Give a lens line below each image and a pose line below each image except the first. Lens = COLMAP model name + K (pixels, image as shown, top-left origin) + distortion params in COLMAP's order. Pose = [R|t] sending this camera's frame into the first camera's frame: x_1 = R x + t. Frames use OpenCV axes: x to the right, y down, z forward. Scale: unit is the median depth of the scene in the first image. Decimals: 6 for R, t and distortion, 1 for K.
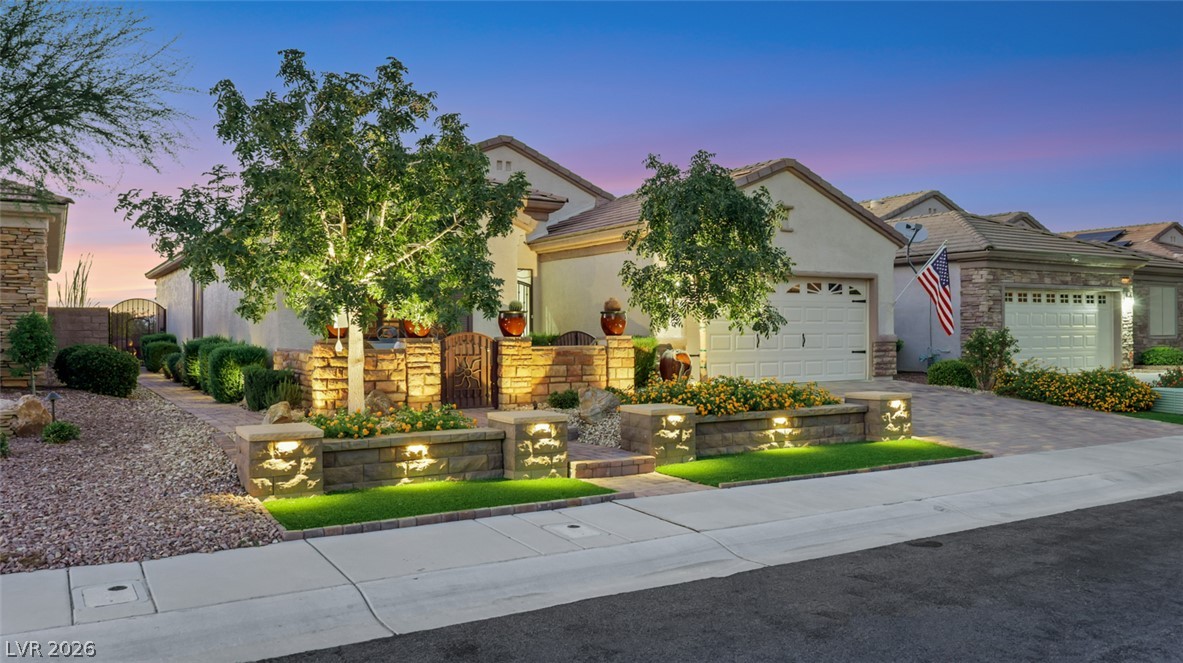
lens RADIAL K [[879.7, 0, 591.5], [0, 879.7, 331.5], [0, 0, 1]] dist [-0.001090, 0.001013]
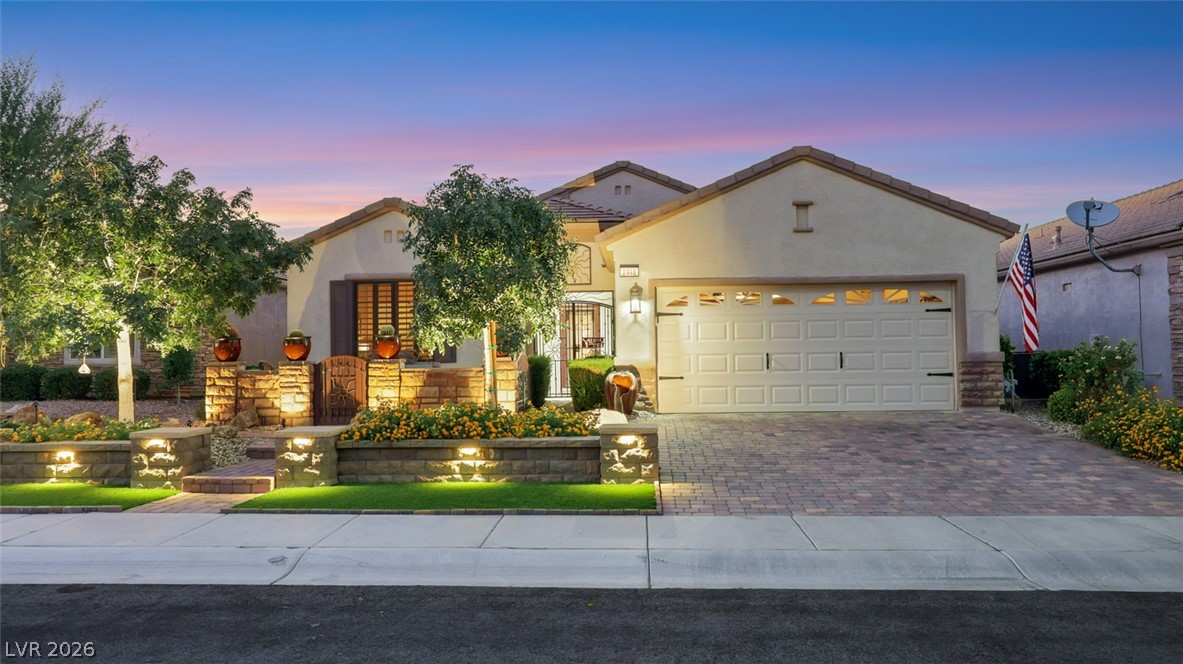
lens RADIAL K [[830.8, 0, 591.5], [0, 830.8, 332.0], [0, 0, 1]] dist [-0.001237, 0.000223]
pose [[0.822832, -0.023822, -0.567785, 0.757027], [0.010716, 0.999594, -0.026408, 0.002326], [0.568183, 0.015645, 0.822753, 0.341488]]
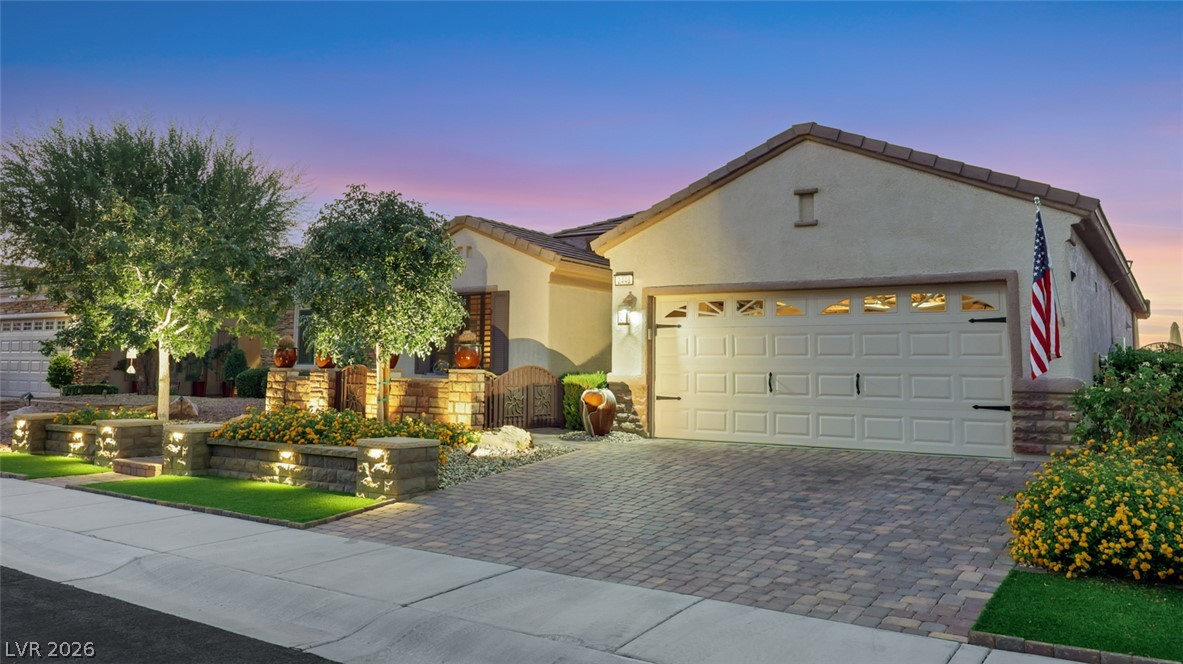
lens RADIAL K [[877.6, 0, 590.1], [0, 877.6, 292.0], [0, 0, 1]] dist [0.001751, -0.006822]
pose [[0.432885, -0.074482, -0.898367, 1.150185], [-0.015540, 0.995816, -0.090050, 0.005579], [0.901315, 0.052942, 0.429917, 0.822274]]
